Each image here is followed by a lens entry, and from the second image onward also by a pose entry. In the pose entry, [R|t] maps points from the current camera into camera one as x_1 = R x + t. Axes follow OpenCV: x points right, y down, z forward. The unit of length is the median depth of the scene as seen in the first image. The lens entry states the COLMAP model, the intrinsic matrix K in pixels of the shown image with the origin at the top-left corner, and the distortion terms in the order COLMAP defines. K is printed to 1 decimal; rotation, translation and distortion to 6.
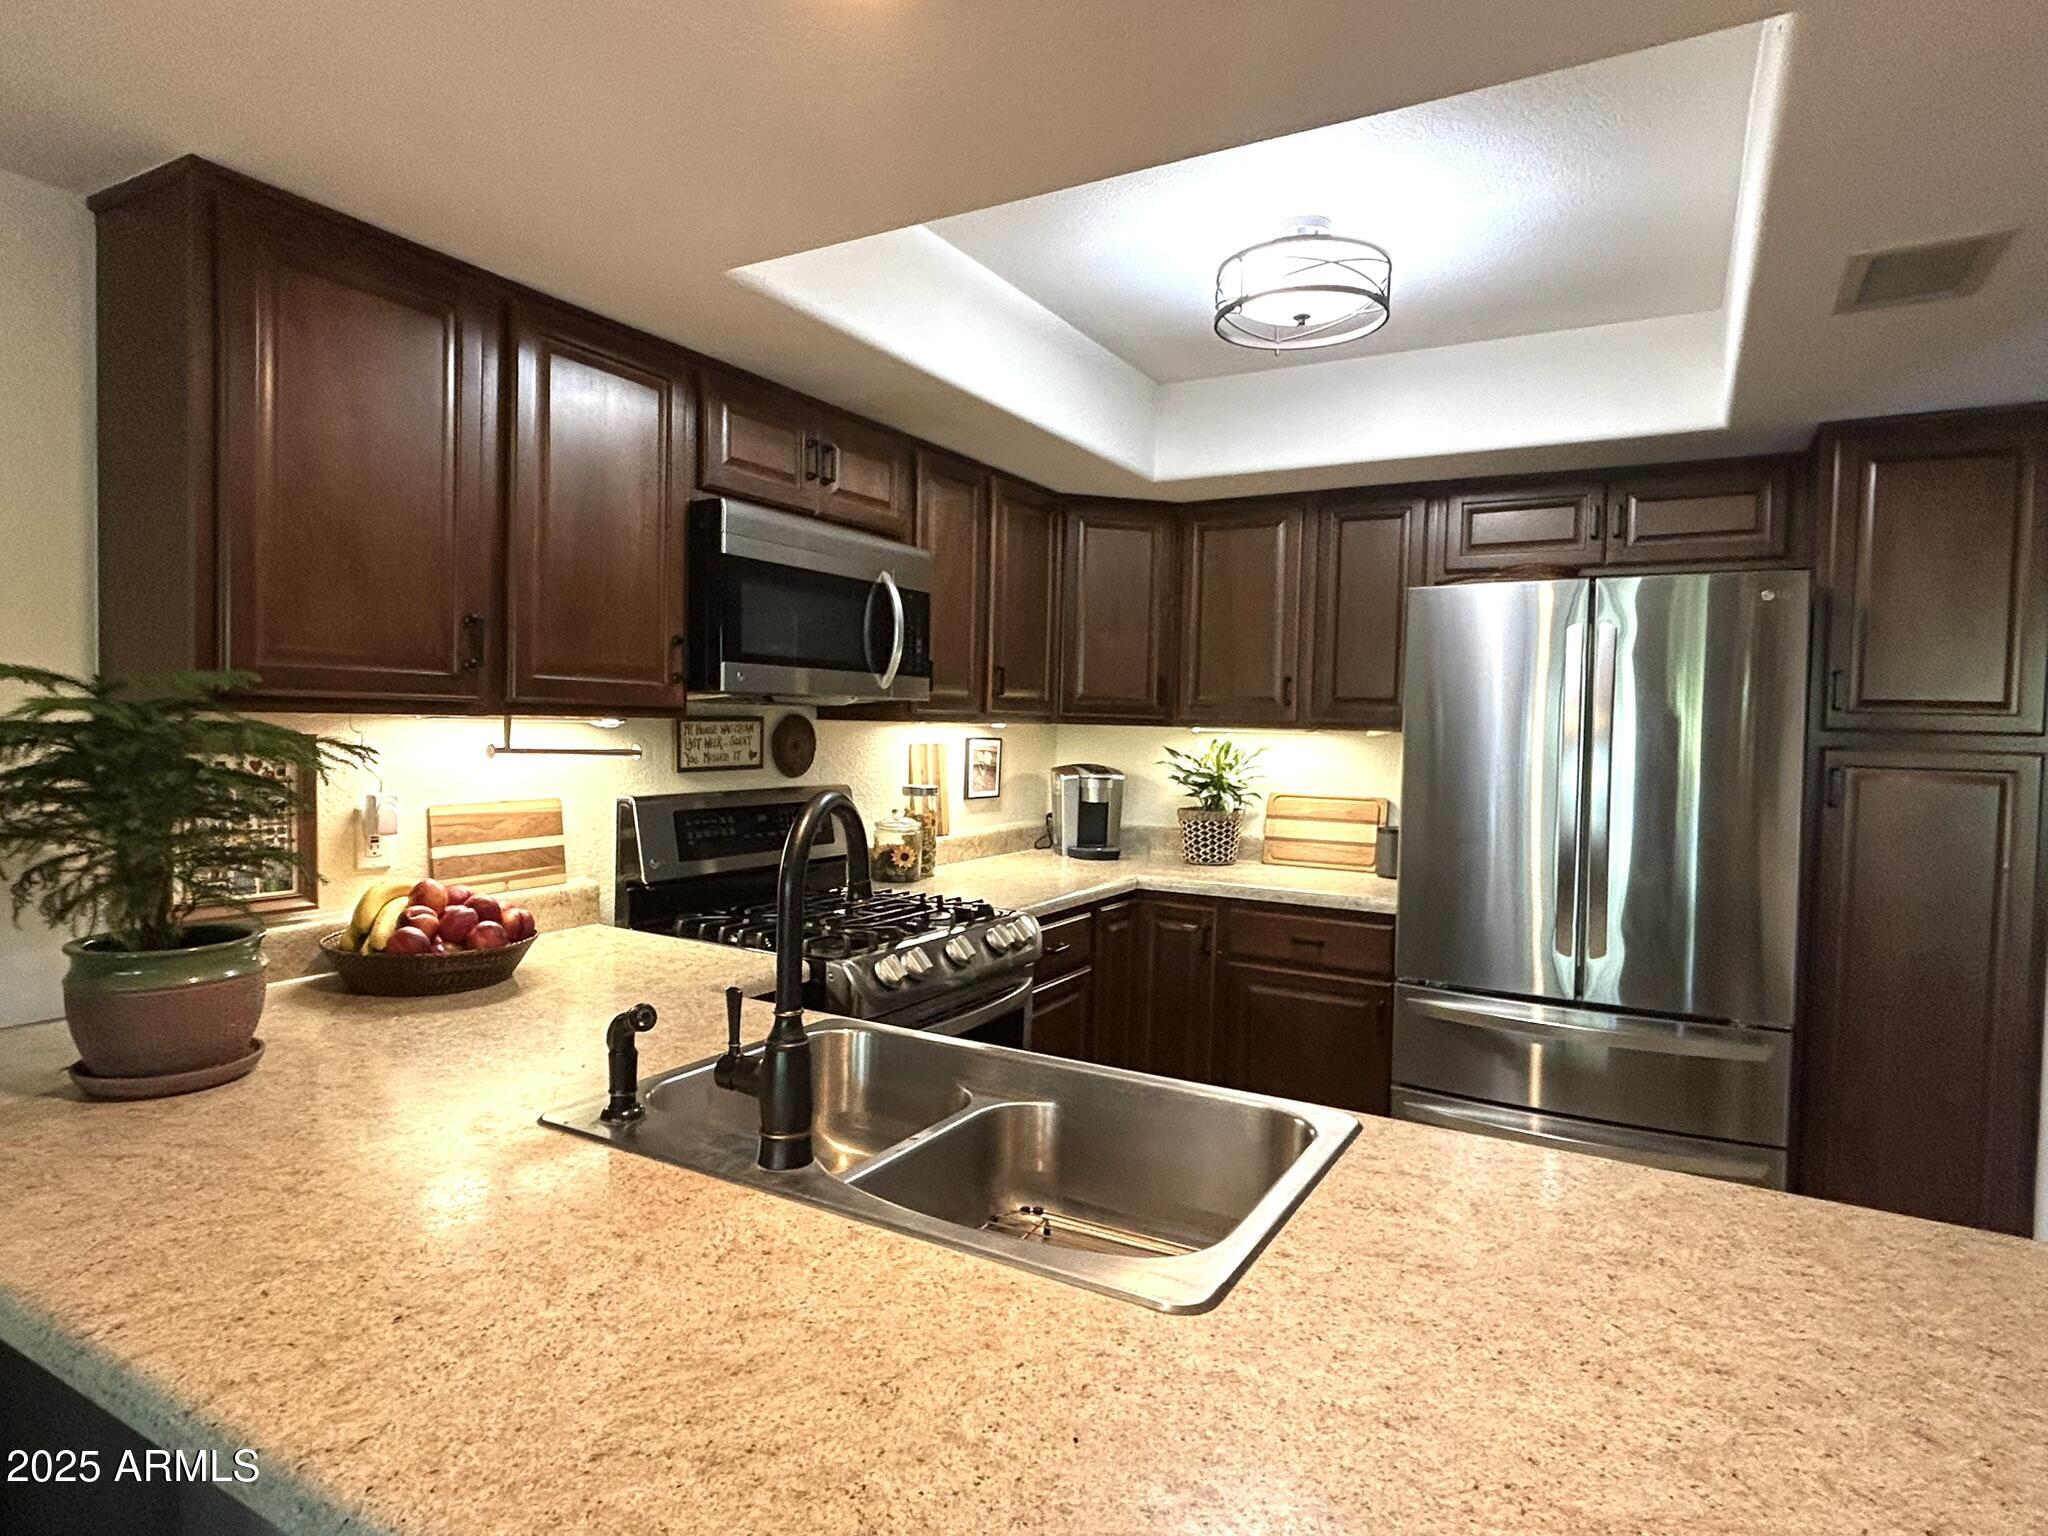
lens RADIAL K [[1132.8, 0, 1027.9], [0, 1132.8, 762.3], [0, 0, 1]] dist [0.007722, 0.002228]
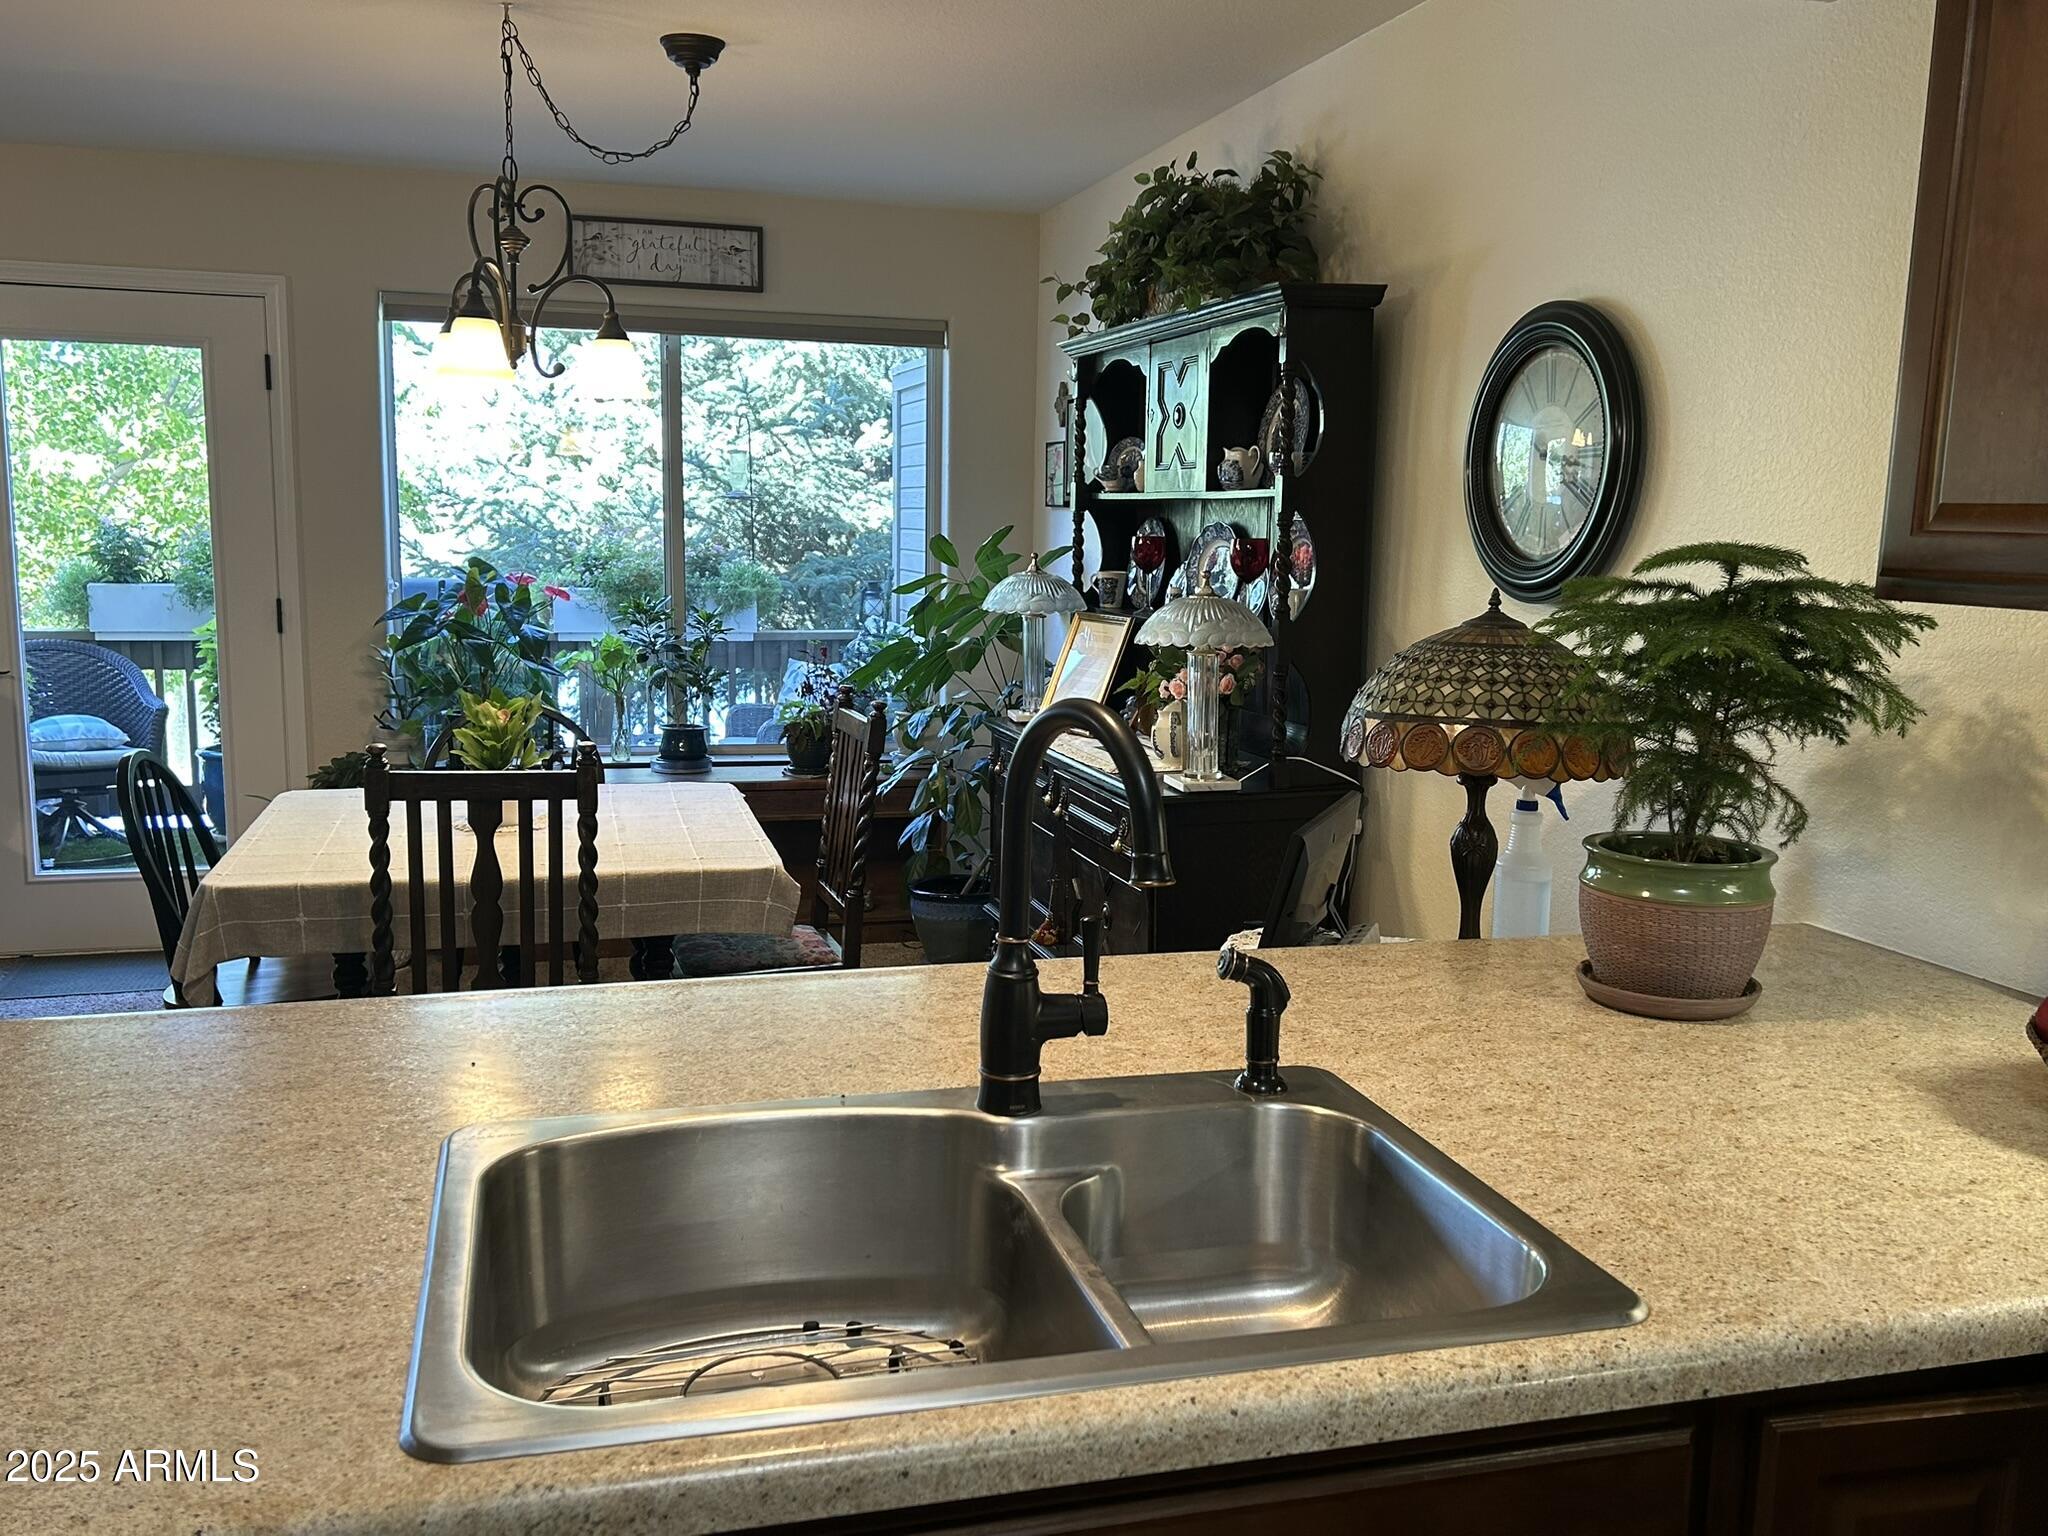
lens RADIAL K [[1733.6, 0, 990.5], [0, 1733.6, 803.7], [0, 0, 1]] dist [0.051965, -0.004468]
pose [[-0.712222, 0.082533, -0.697085, 0.305893], [-0.059015, 0.982508, 0.176622, -0.047371], [0.699469, 0.166933, -0.694893, 0.819936]]
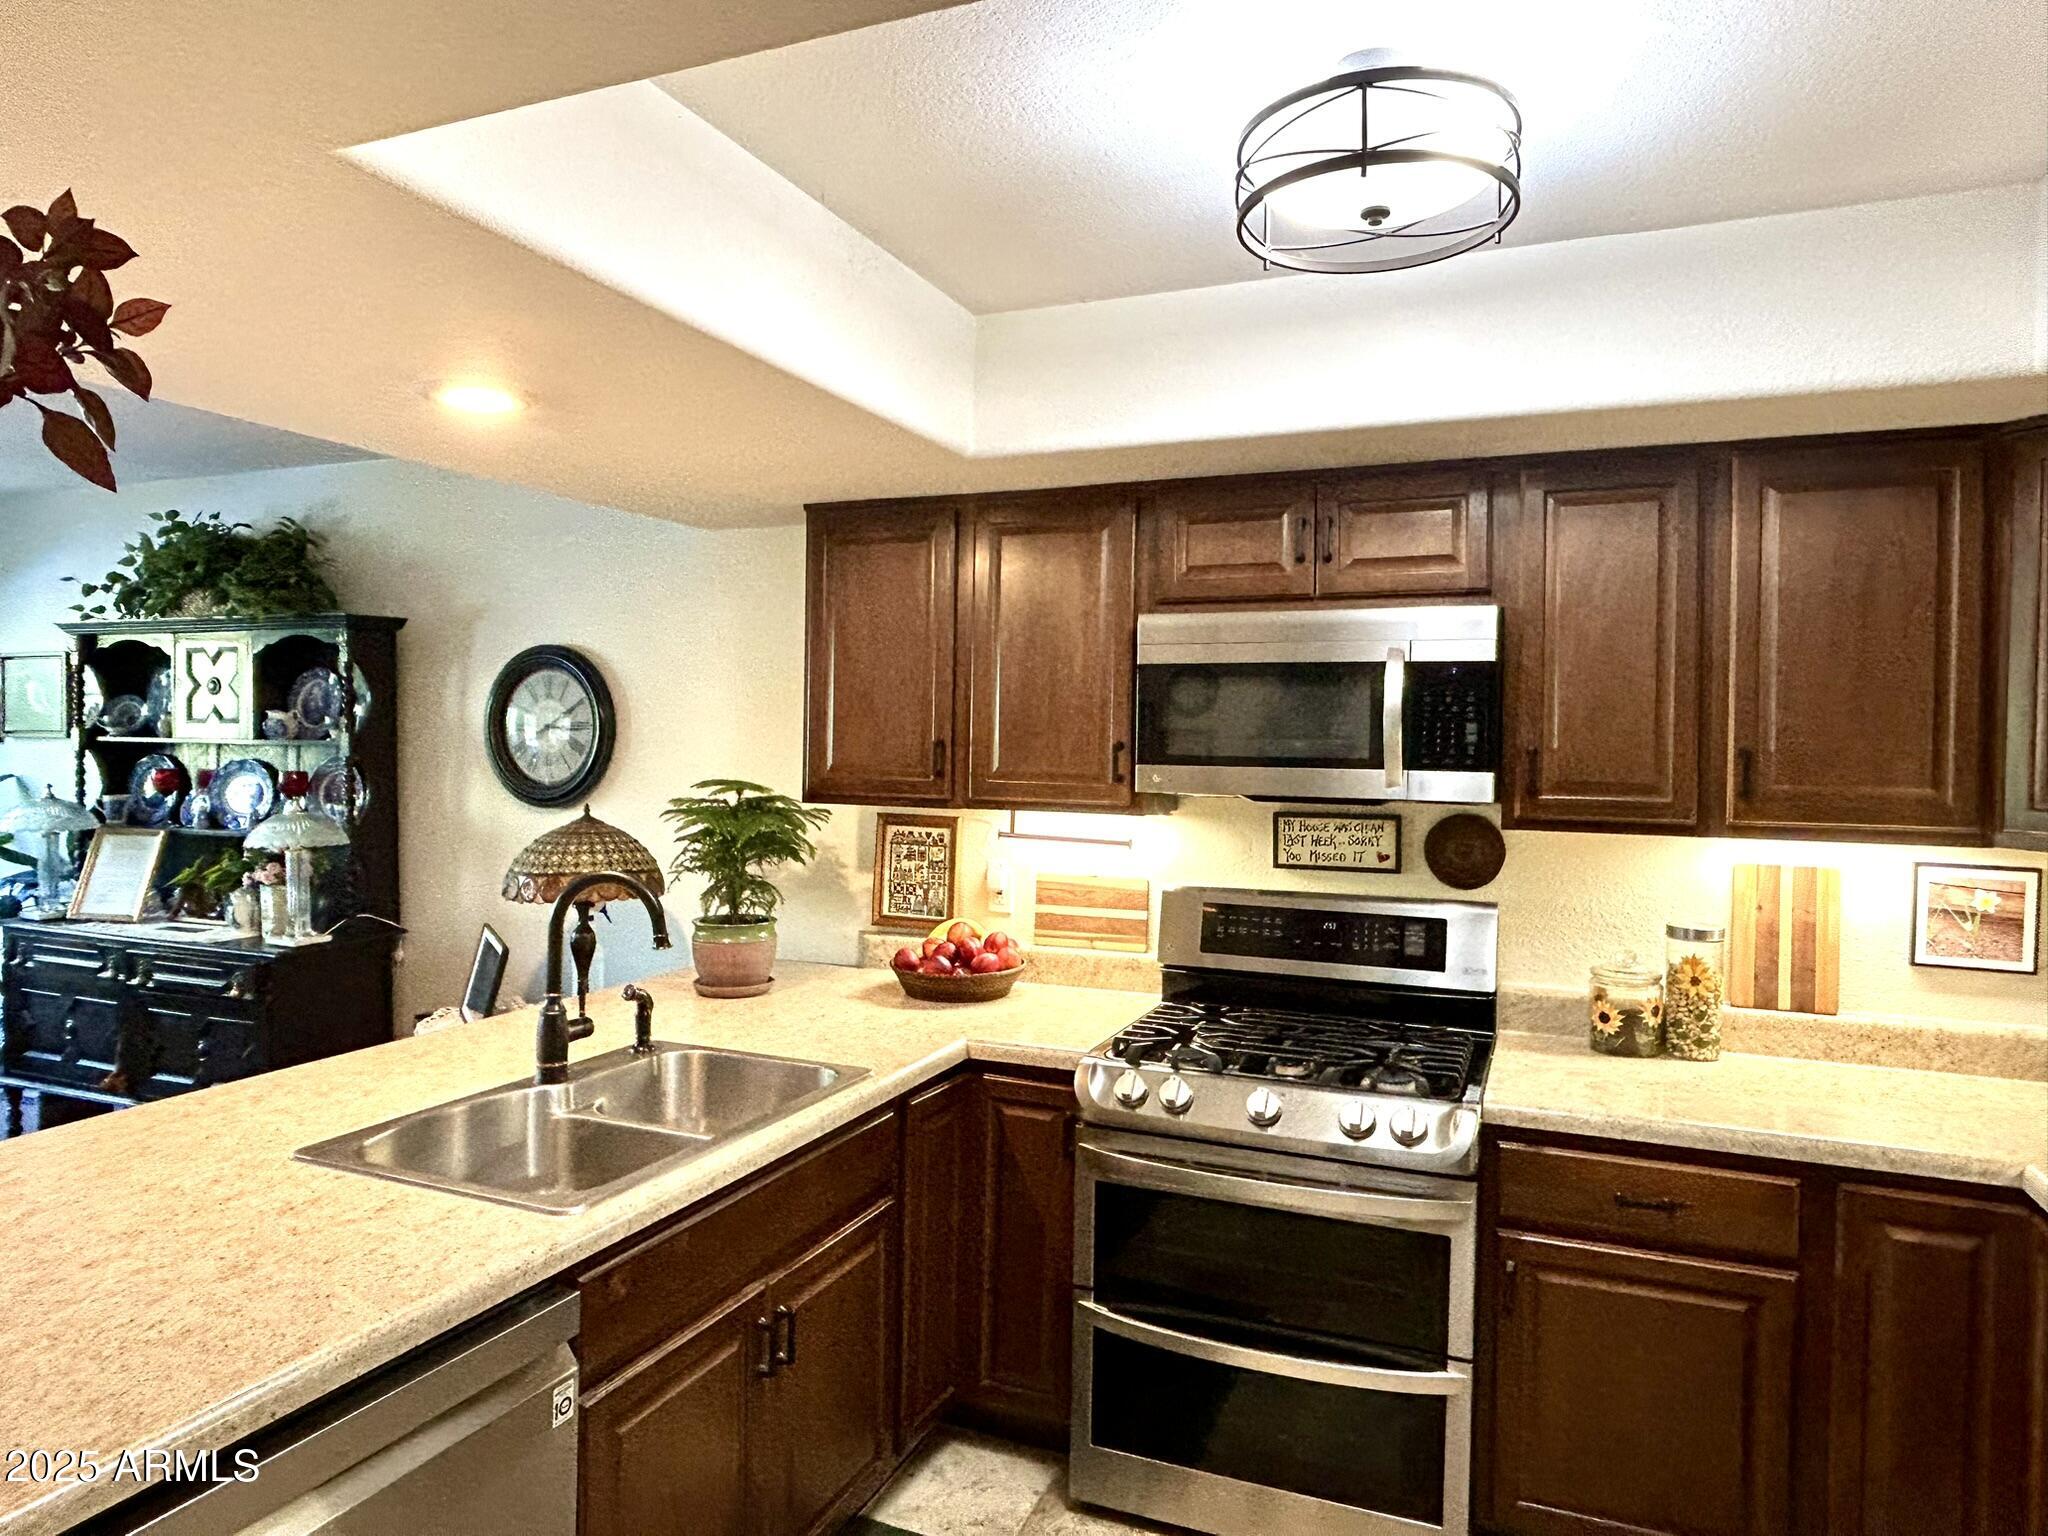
lens RADIAL K [[1291.7, 0, 1032.3], [0, 1291.7, 758.8], [0, 0, 1]] dist [0.002273, -0.000623]
pose [[0.117575, -0.003874, -0.993056, 0.794529], [-0.048526, 0.998775, -0.009642, -0.065541], [0.991878, 0.049323, 0.117243, 0.641283]]
